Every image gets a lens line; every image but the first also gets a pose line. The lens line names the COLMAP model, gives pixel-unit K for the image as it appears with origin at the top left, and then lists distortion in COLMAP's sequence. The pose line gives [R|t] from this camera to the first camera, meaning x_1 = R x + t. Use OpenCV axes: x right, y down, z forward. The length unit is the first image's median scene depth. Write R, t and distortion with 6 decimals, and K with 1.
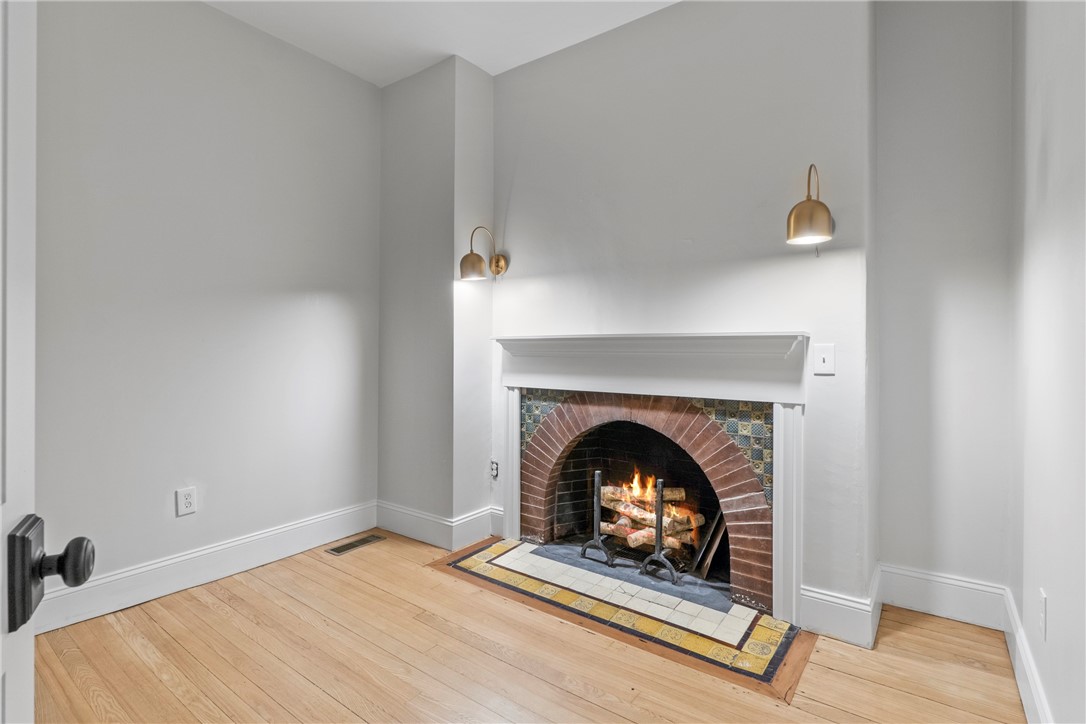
lens RADIAL K [[517.1, 0, 542.8], [0, 517.1, 352.1], [0, 0, 1]] dist [-0.000298, 0.000215]
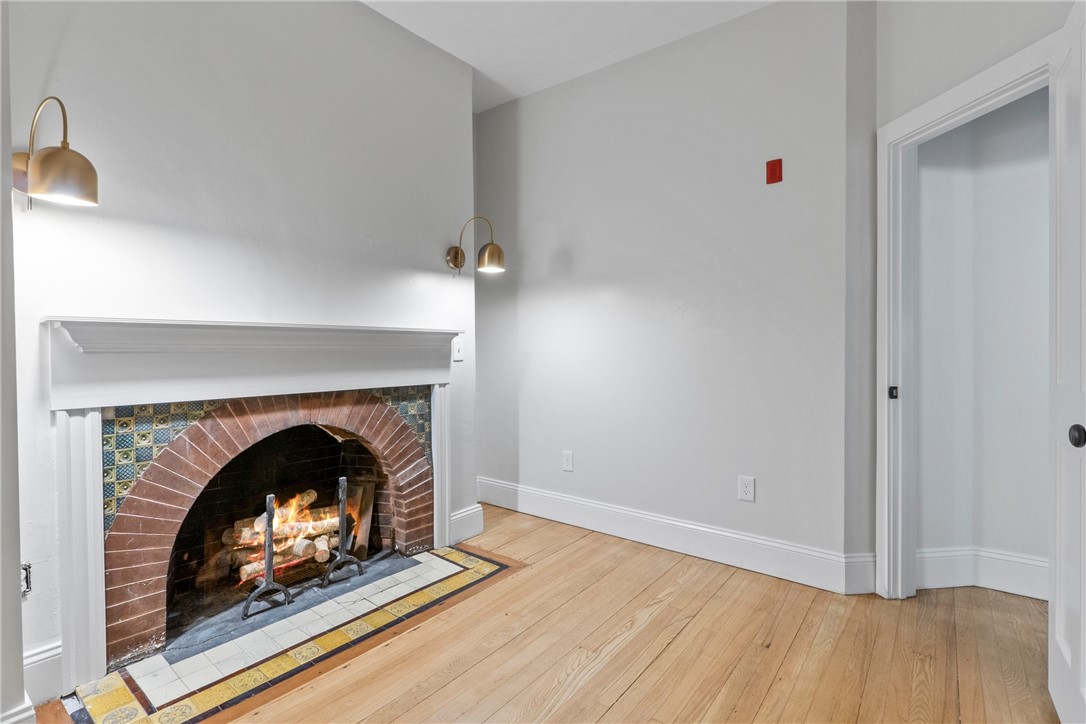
lens RADIAL K [[517.1, 0, 542.8], [0, 517.1, 352.1], [0, 0, 1]] dist [-0.000298, 0.000215]
pose [[0.022811, -0.009029, 0.999699, -0.743778], [0.007454, 0.999933, 0.008861, 0.006782], [-0.999712, 0.007249, 0.022876, 0.616128]]
